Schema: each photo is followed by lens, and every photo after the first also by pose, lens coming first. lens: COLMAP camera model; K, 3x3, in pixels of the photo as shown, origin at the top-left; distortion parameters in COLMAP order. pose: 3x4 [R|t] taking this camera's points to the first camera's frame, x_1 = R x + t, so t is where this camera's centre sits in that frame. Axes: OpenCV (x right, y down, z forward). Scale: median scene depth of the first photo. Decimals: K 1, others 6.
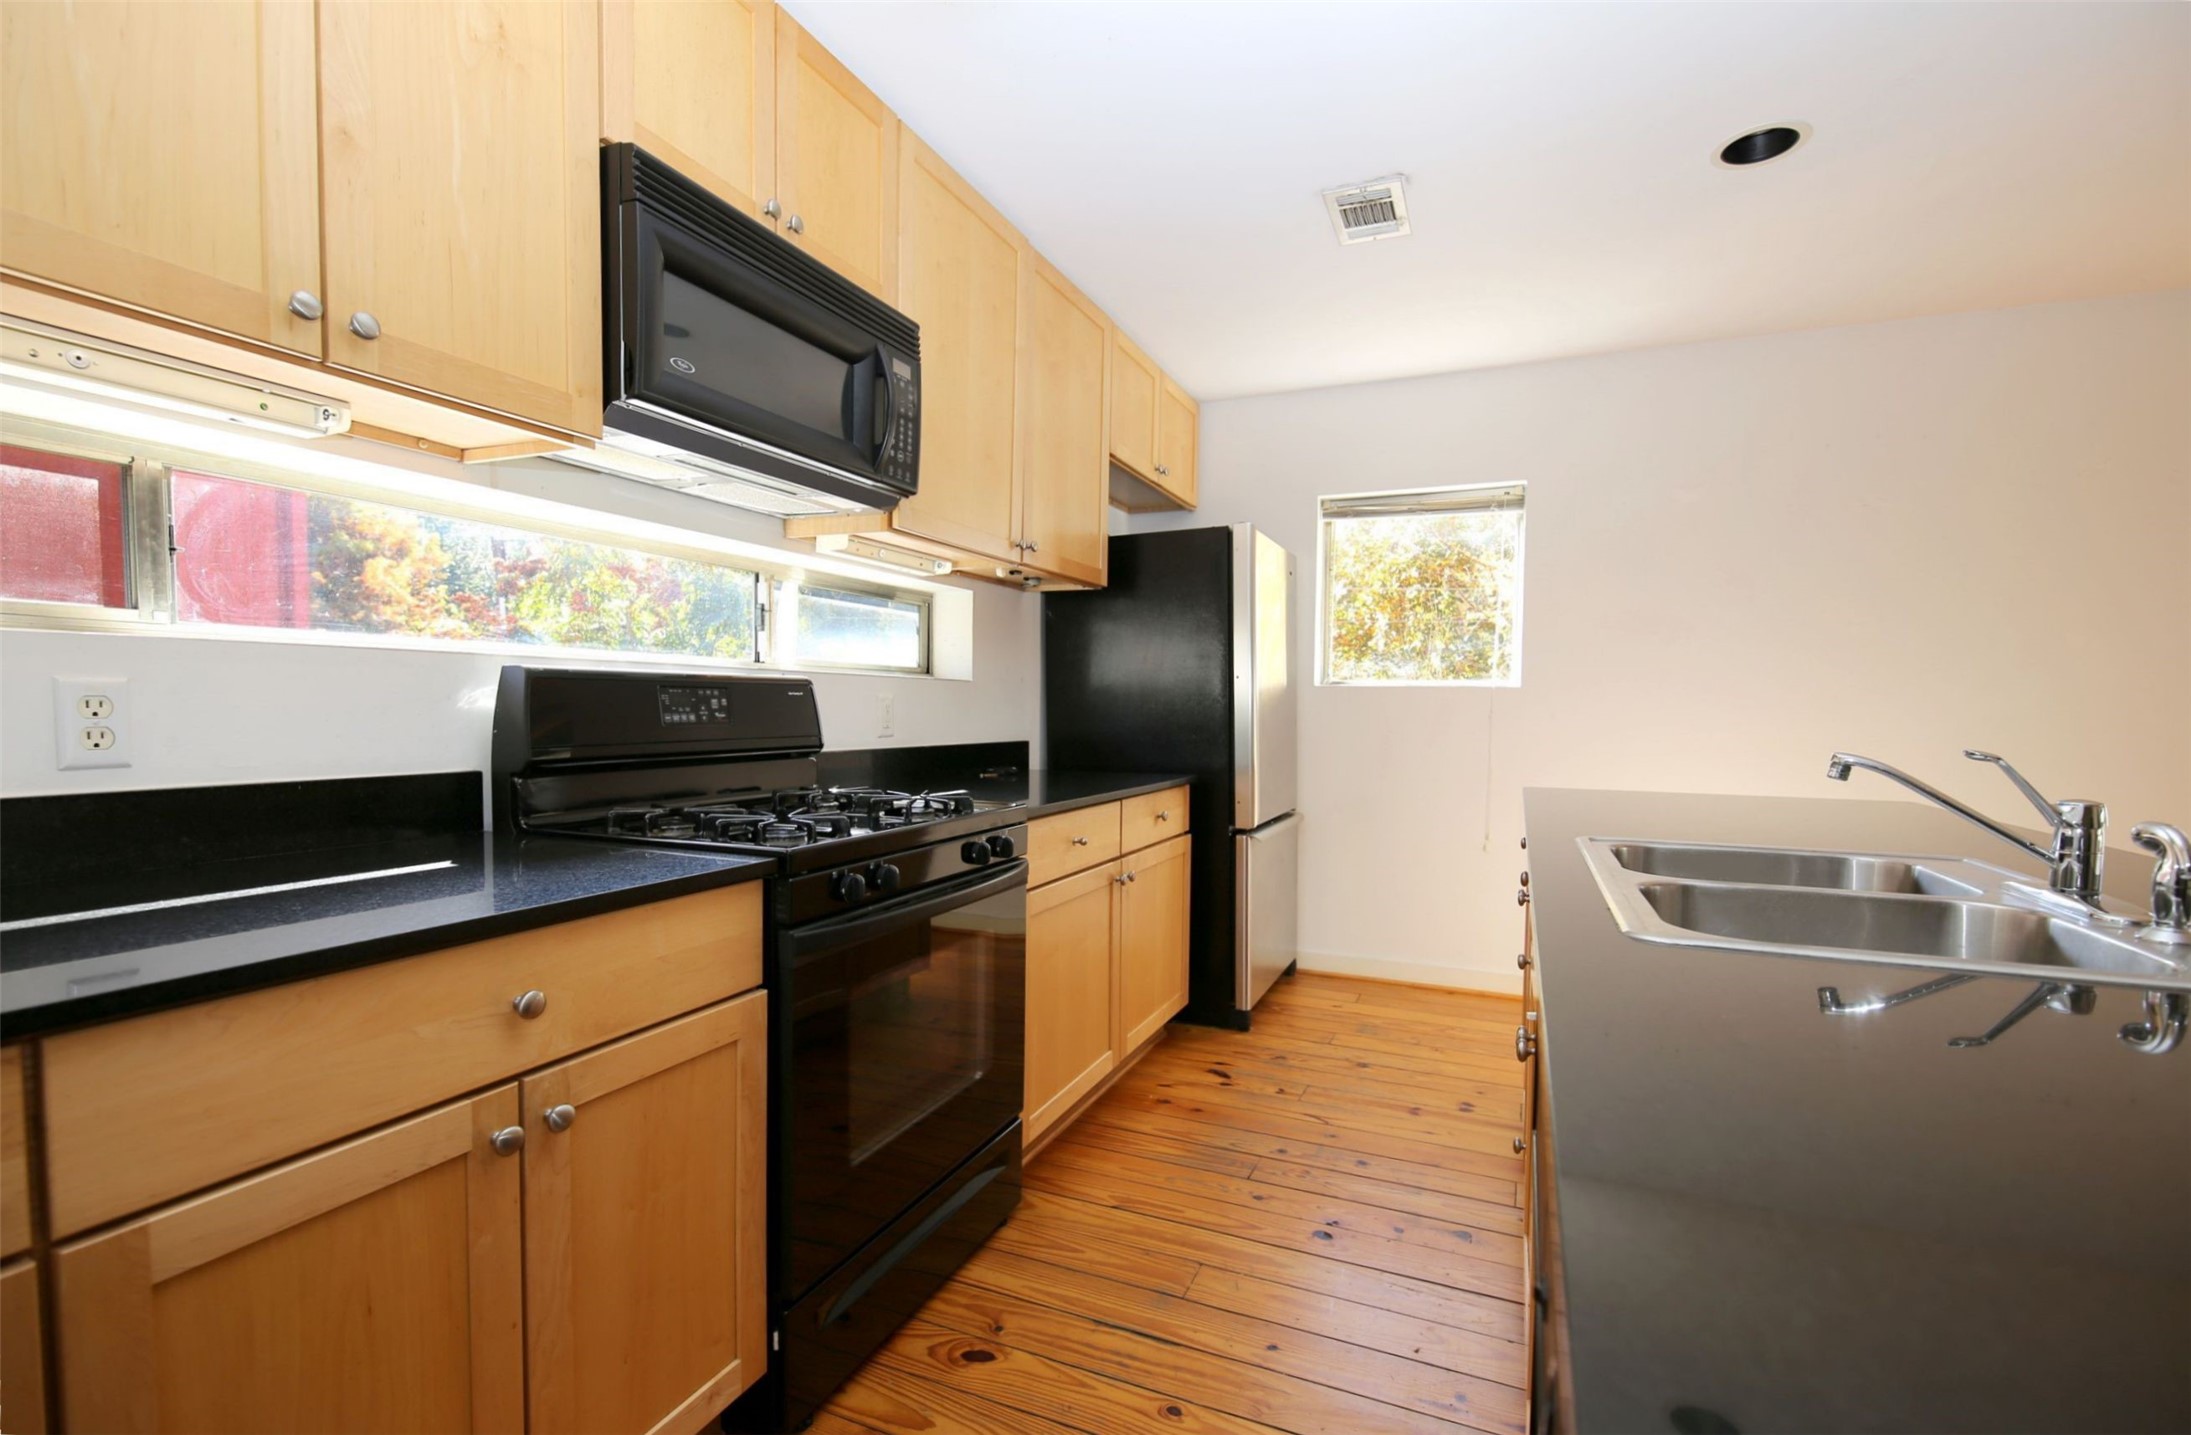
lens RADIAL K [[967.1, 0, 1095.5], [0, 967.1, 717.5], [0, 0, 1]] dist [0.000540, 0.000047]
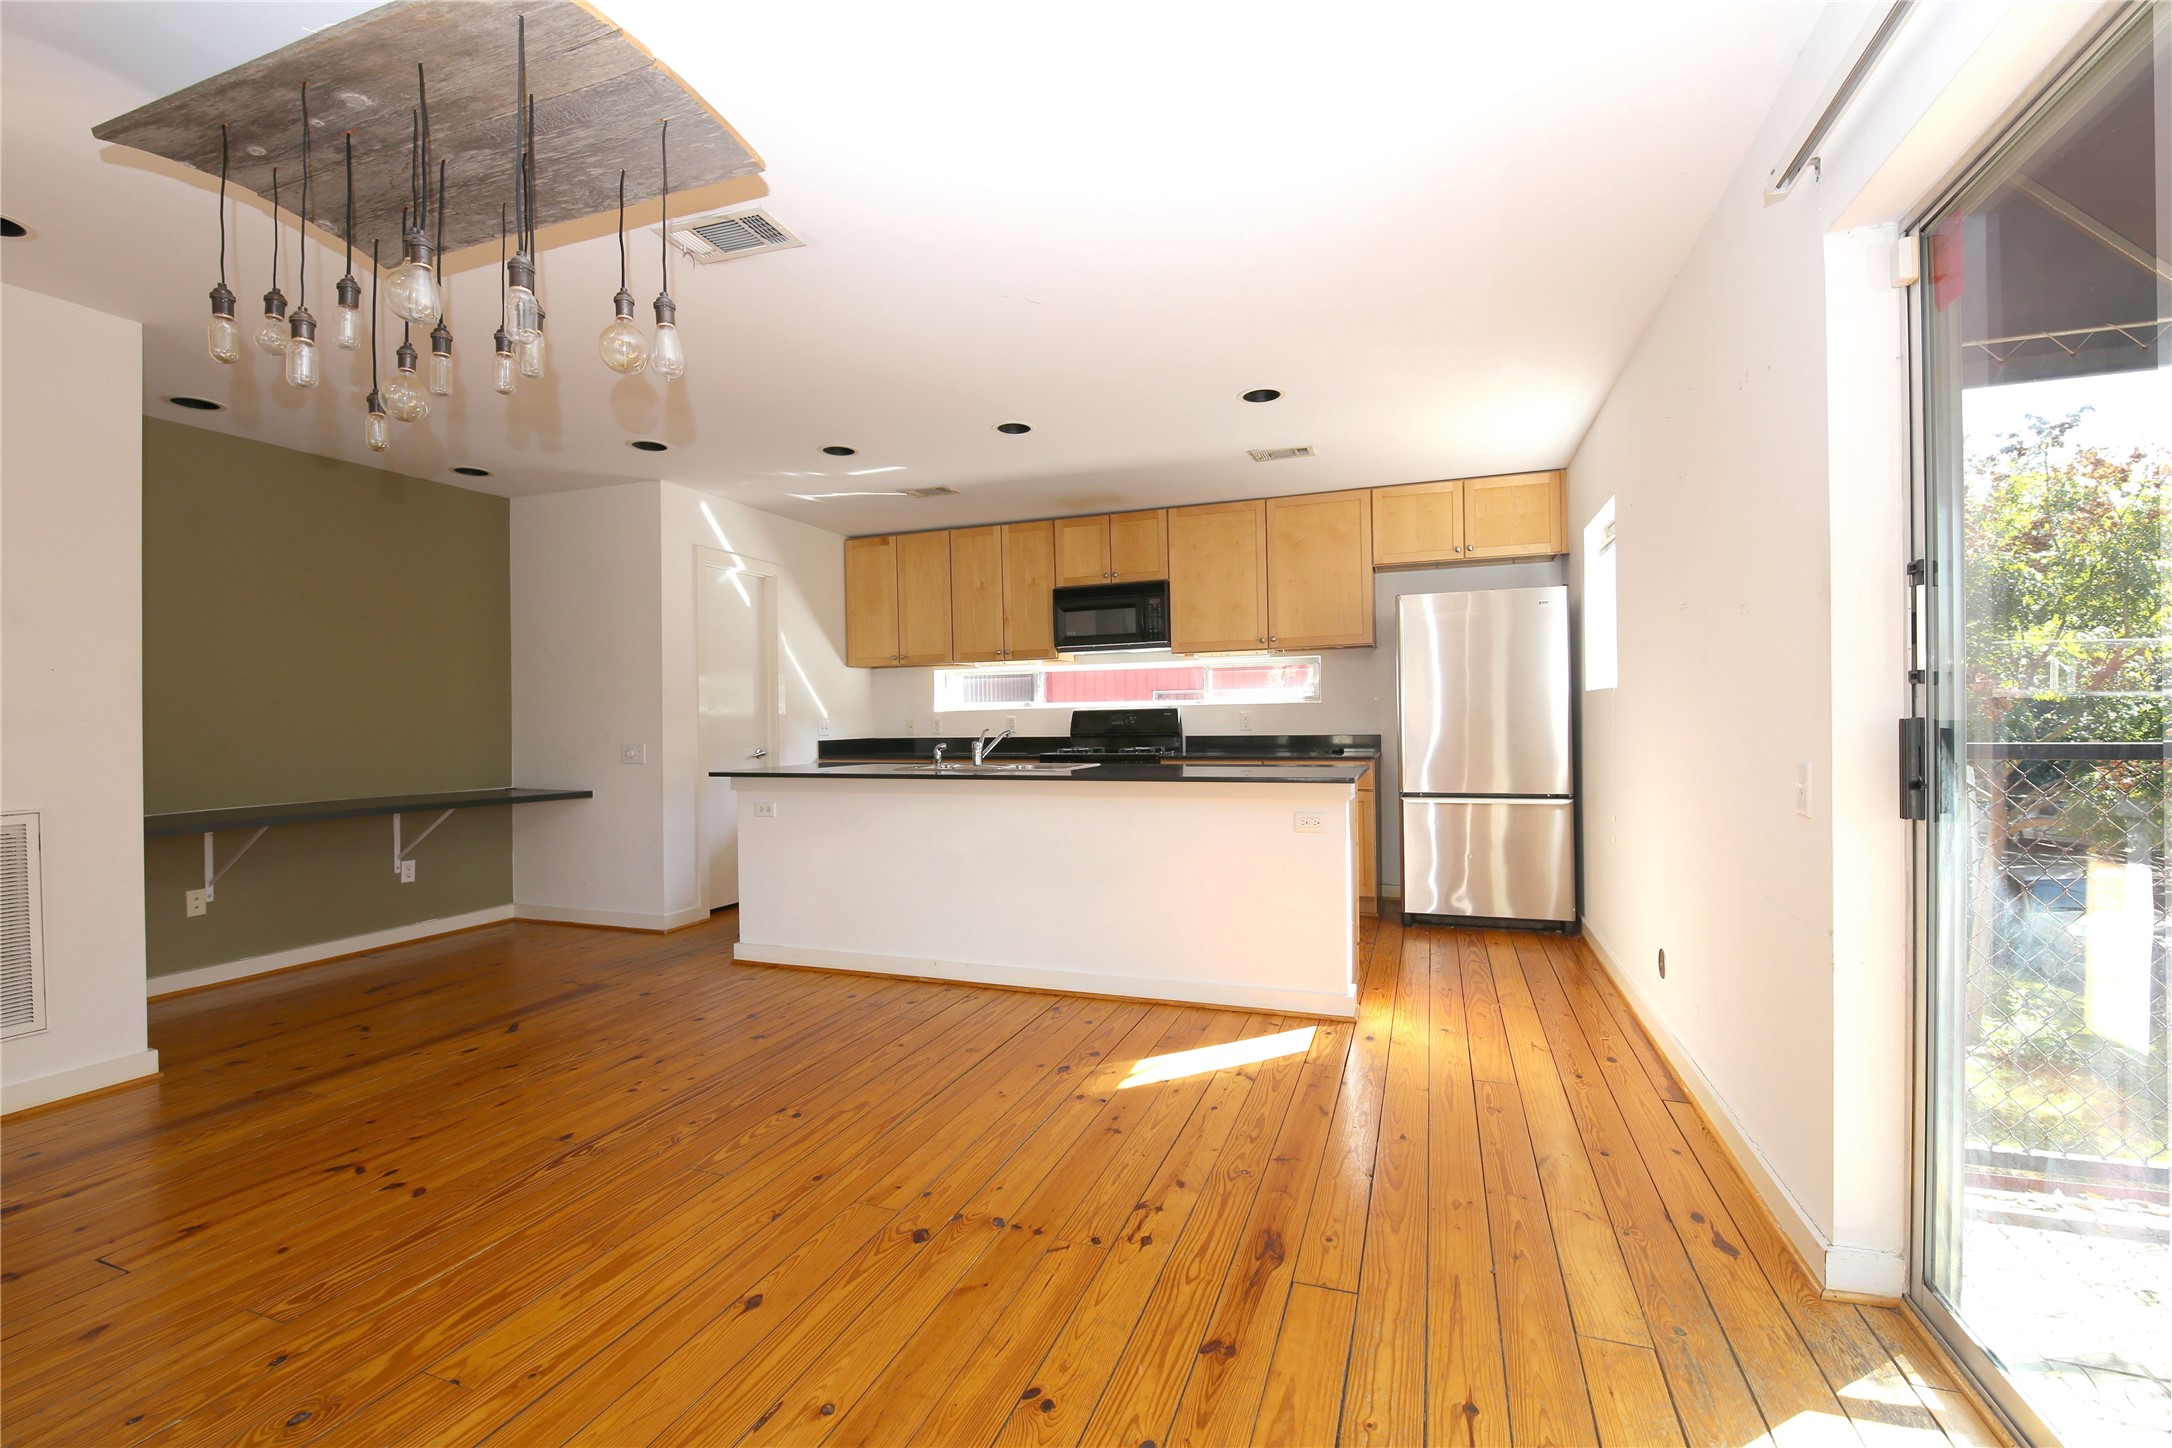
lens RADIAL K [[941.2, 0, 1086.0], [0, 941.2, 724.0], [0, 0, 1]] dist [0.001010, -0.008181]
pose [[0.059026, -0.003845, -0.998249, 2.578234], [0.000788, 0.999992, -0.003805, 0.016862], [0.998256, -0.000562, 0.059029, 0.623191]]
